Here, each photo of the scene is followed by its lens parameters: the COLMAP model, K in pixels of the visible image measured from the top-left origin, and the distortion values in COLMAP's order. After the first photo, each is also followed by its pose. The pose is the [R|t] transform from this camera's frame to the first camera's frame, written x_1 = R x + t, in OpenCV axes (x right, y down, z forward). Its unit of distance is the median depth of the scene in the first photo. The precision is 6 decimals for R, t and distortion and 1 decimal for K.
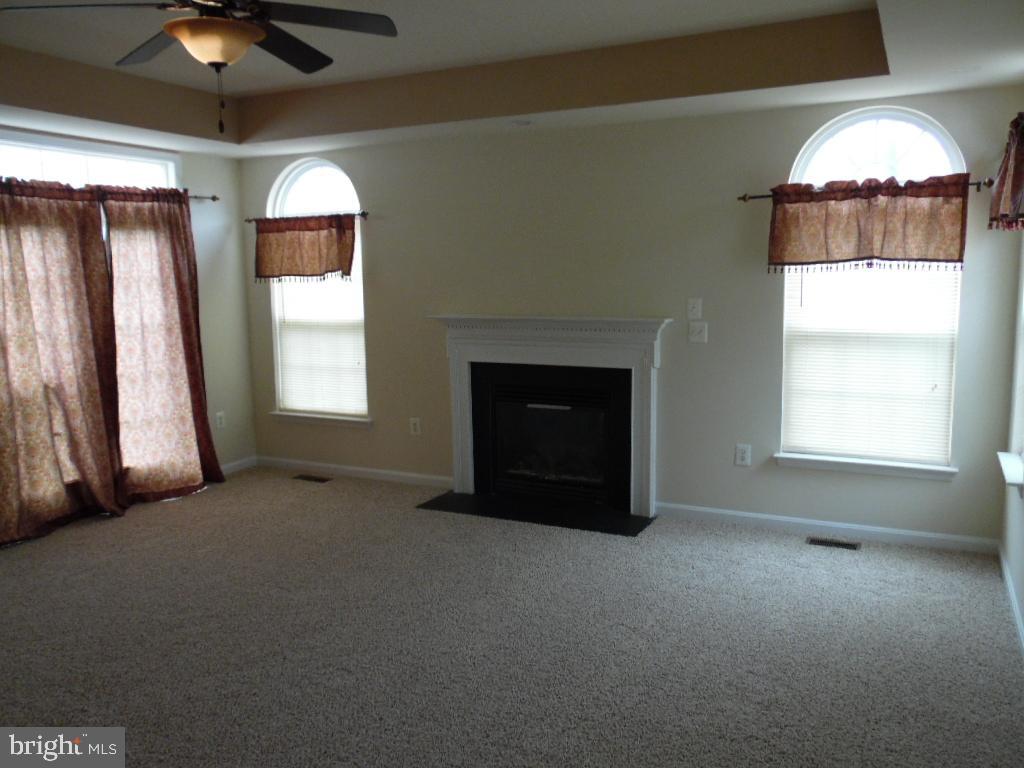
lens RADIAL K [[829.5, 0, 511.8], [0, 829.5, 384.2], [0, 0, 1]] dist [0.007563, 0.006040]
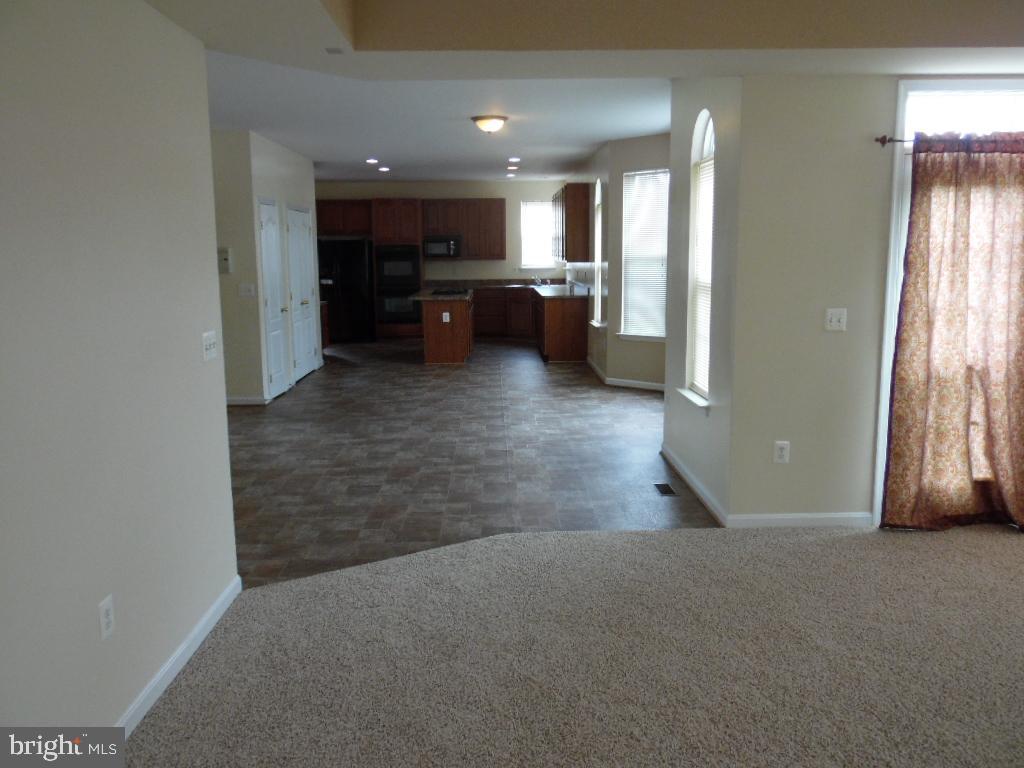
lens RADIAL K [[829.5, 0, 508.8], [0, 829.5, 378.8], [0, 0, 1]] dist [0.007563, 0.006040]
pose [[0.466225, 0.147527, -0.872279, -0.012937], [-0.122165, 0.987287, 0.101682, -0.016620], [0.876190, 0.059156, 0.478321, 0.146684]]
